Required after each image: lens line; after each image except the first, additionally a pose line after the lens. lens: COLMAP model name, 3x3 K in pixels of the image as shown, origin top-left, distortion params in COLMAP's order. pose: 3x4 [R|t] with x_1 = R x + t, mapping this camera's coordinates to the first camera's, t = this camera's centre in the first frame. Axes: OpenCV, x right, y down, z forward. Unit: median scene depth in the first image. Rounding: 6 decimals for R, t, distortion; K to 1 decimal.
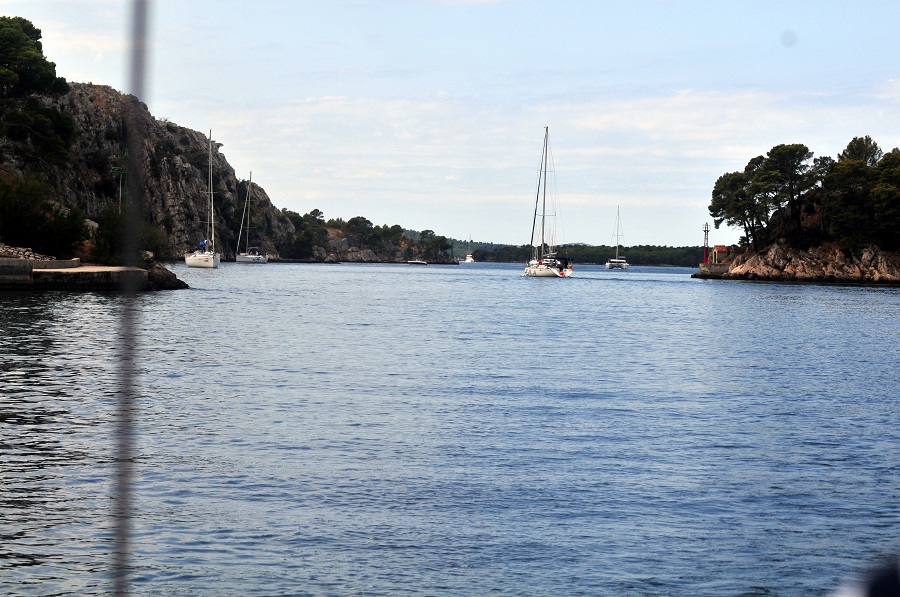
lens RADIAL K [[2064.9, 0, 450.0], [0, 2064.9, 298.5], [0, 0, 1]] dist [0.061946, -5.656114]
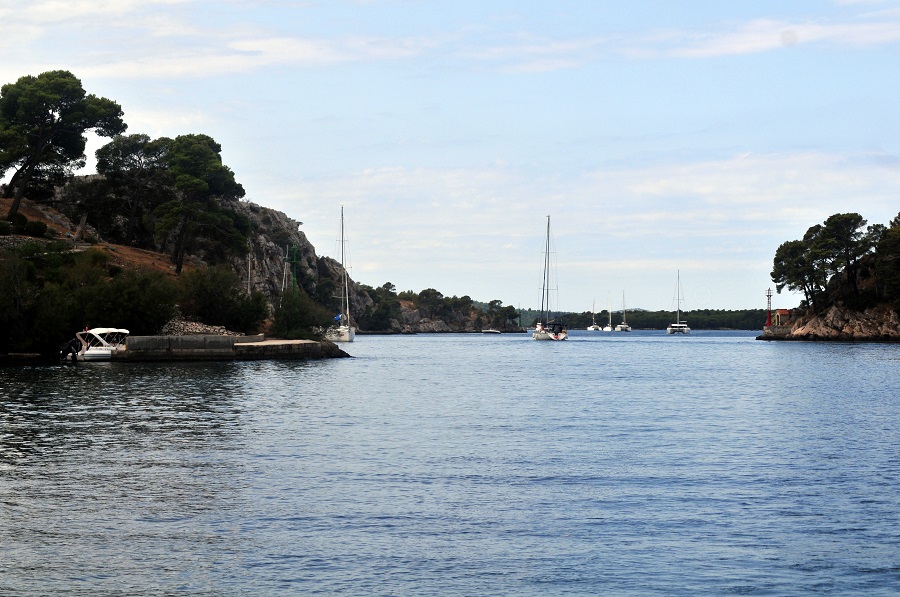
lens RADIAL K [[2673.4, 0, 450.0], [0, 2673.4, 298.5], [0, 0, 1]] dist [-0.137726, -1.806023]
pose [[0.999681, -0.023445, 0.009377, -0.054532], [0.023717, 0.999267, -0.030048, 0.006367], [-0.008666, 0.030261, 0.999504, -0.383013]]
